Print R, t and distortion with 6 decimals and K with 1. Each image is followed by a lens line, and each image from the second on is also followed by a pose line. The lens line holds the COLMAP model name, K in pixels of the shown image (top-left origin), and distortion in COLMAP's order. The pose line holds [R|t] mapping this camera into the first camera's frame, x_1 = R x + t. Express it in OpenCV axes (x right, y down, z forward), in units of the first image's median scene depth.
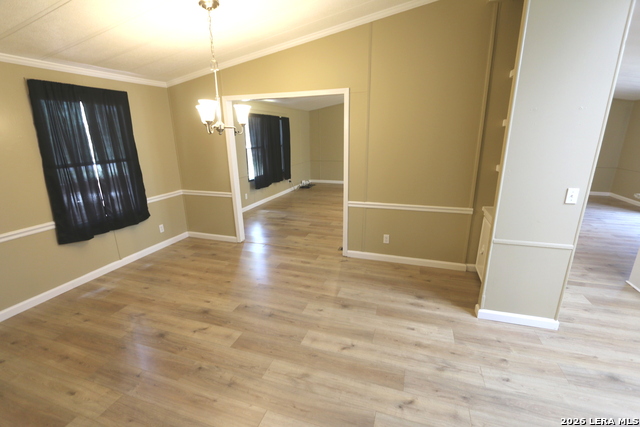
lens RADIAL K [[290.3, 0, 317.2], [0, 290.3, 217.3], [0, 0, 1]] dist [-0.010647, -0.000251]
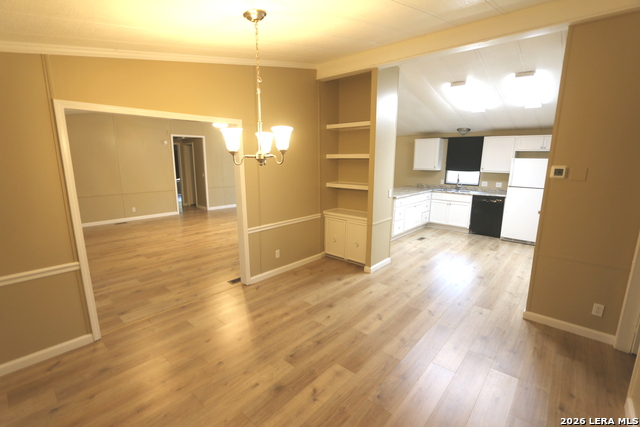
lens RADIAL K [[290.3, 0, 319.1], [0, 290.3, 213.9], [0, 0, 1]] dist [-0.010647, -0.000251]
pose [[0.391349, -0.157053, 0.906742, -0.923905], [0.245305, 0.967481, 0.061700, -0.140218], [-0.886945, 0.198282, 0.417149, 0.463031]]
